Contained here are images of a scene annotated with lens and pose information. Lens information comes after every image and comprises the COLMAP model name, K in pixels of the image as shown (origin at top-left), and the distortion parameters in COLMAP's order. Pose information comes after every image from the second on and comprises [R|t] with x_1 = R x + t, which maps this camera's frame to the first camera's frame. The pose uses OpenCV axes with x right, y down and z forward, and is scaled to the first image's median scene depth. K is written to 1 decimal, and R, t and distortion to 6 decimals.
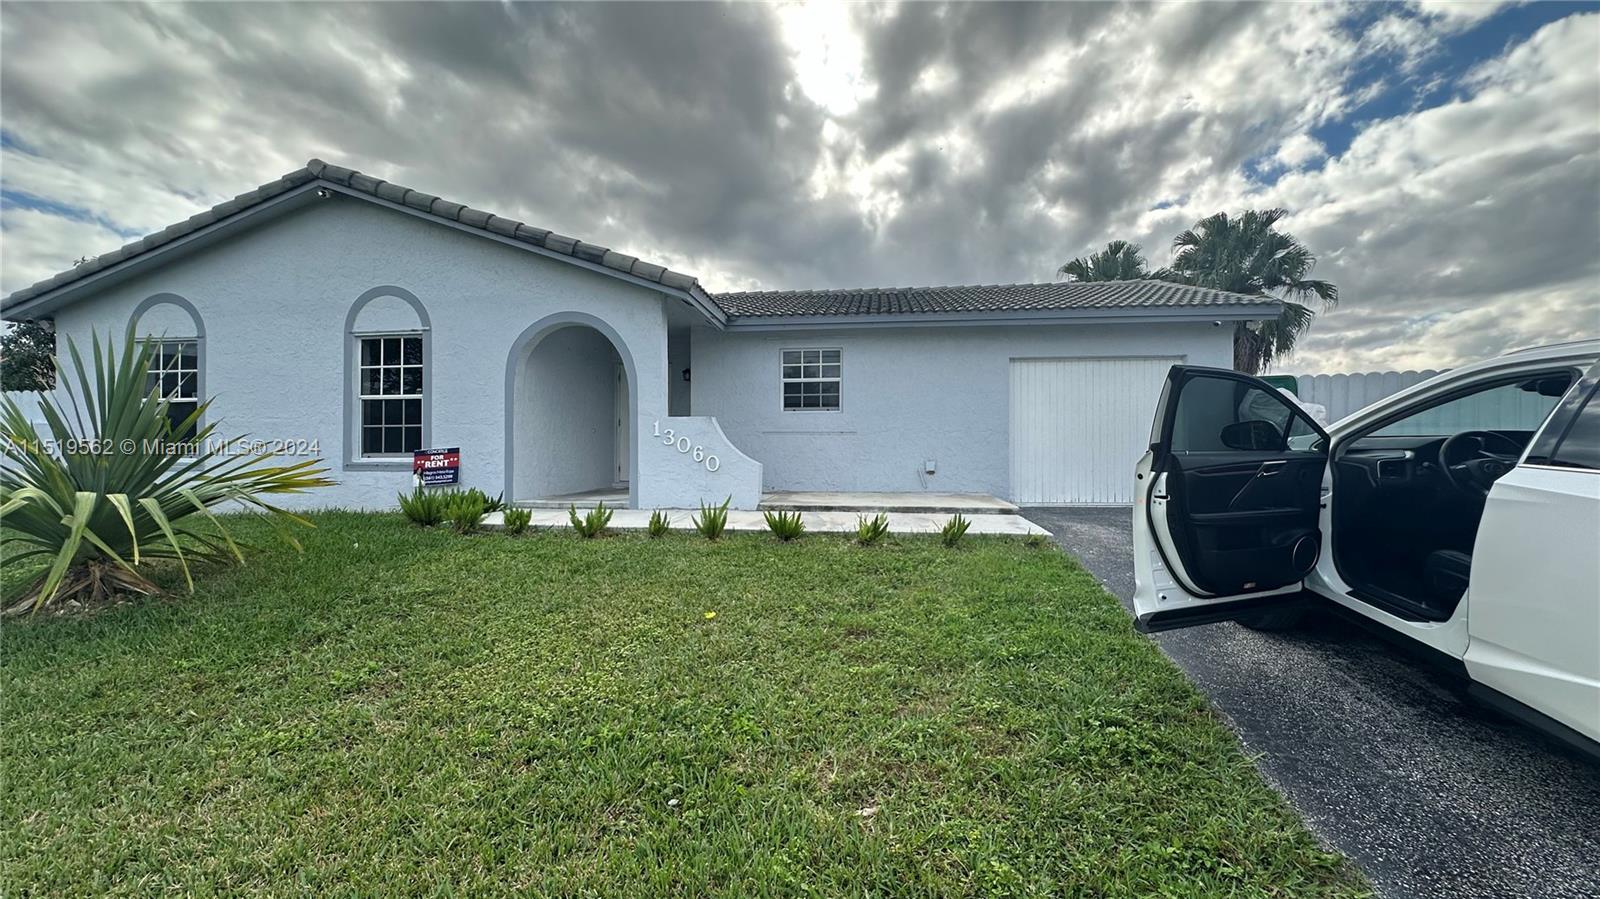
lens RADIAL K [[615.8, 0, 821.8], [0, 615.8, 442.7], [0, 0, 1]] dist [0.002534, 0.000268]
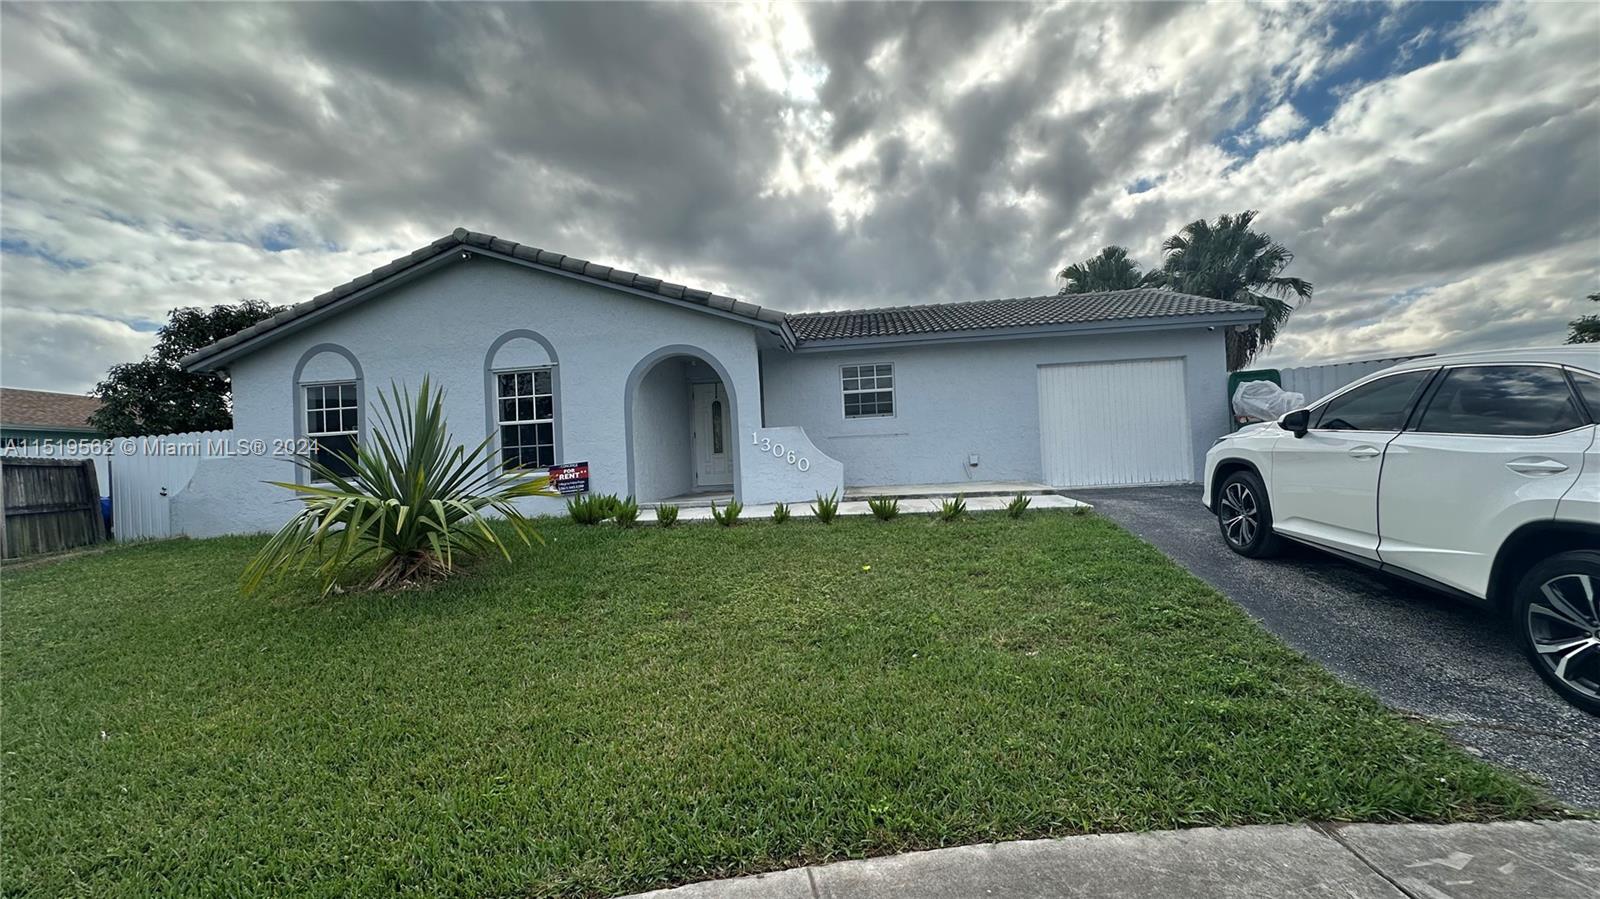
lens RADIAL K [[641.4, 0, 801.4], [0, 641.4, 448.5], [0, 0, 1]] dist [-0.004619, 0.000652]
pose [[0.998900, -0.046435, 0.006590, -0.174354], [0.046428, 0.998921, 0.001160, 0.000008], [-0.006637, -0.000852, 0.999978, -0.241882]]
